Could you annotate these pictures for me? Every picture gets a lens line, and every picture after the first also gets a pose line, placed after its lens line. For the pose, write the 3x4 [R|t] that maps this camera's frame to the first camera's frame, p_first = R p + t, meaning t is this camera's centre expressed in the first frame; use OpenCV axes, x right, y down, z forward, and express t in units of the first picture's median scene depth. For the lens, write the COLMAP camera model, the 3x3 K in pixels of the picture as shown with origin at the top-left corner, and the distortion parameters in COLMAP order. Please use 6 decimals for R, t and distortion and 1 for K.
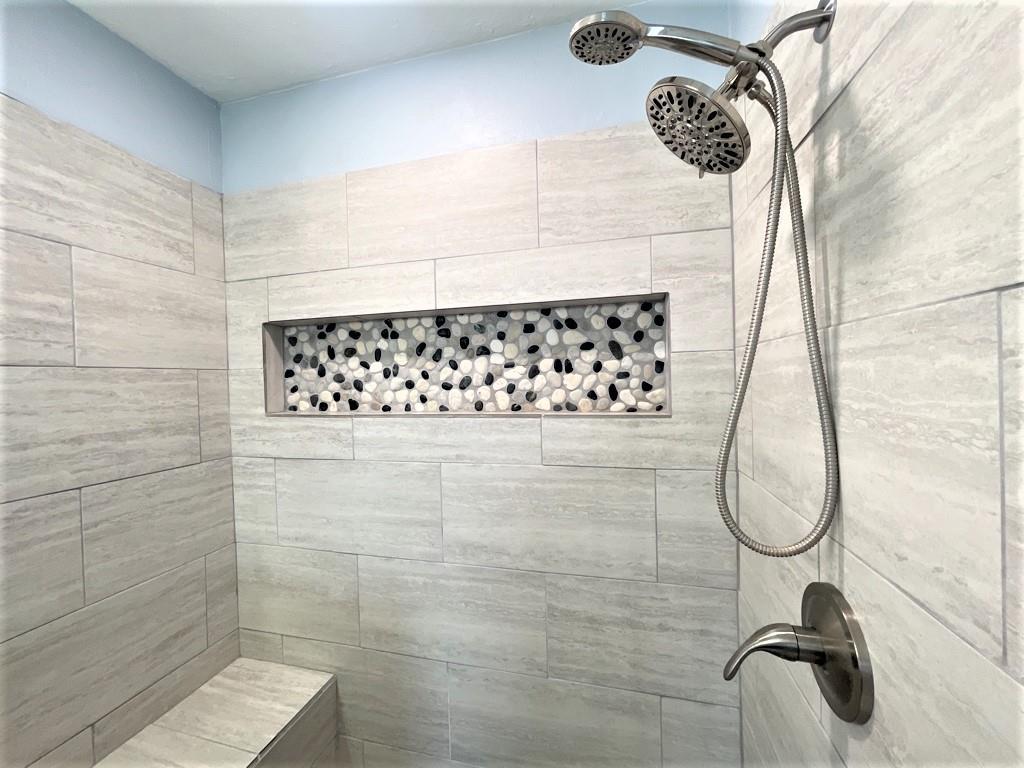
lens RADIAL K [[413.1, 0, 506.9], [0, 413.1, 385.4], [0, 0, 1]] dist [-0.000438, 0.000190]
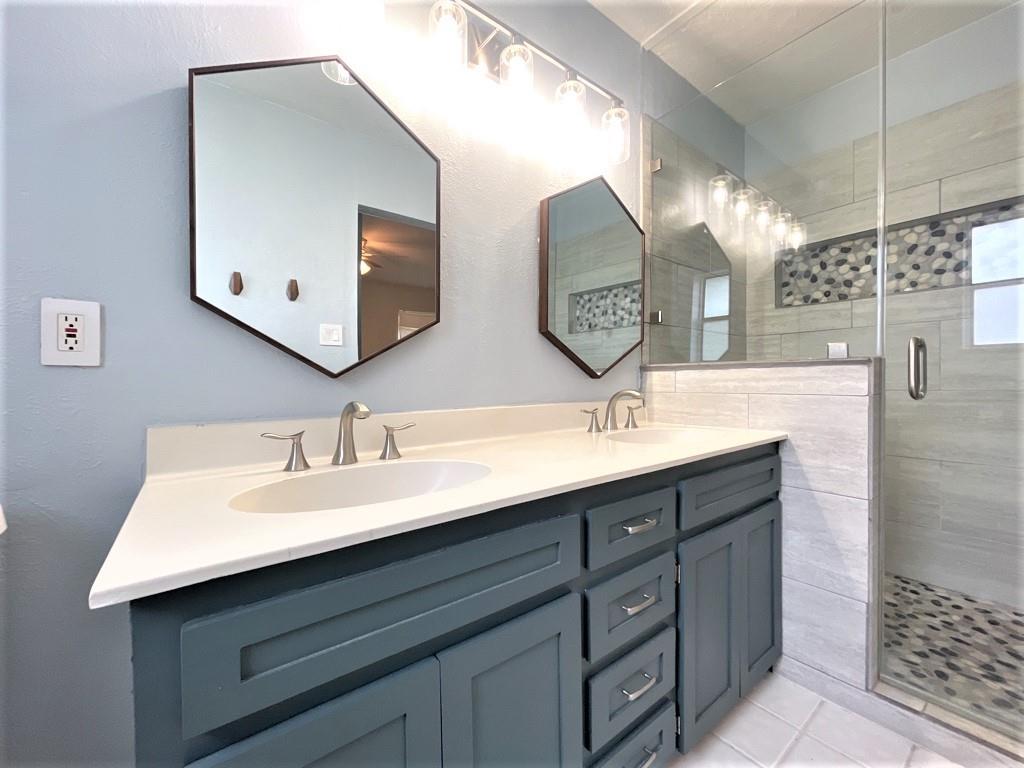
lens RADIAL K [[413.1, 0, 506.9], [0, 413.1, 385.4], [0, 0, 1]] dist [-0.000438, 0.000190]
pose [[0.787442, 0.024549, -0.615900, -0.407750], [-0.021013, 0.999695, 0.012981, 0.380176], [0.616030, 0.002720, 0.787718, -0.948267]]
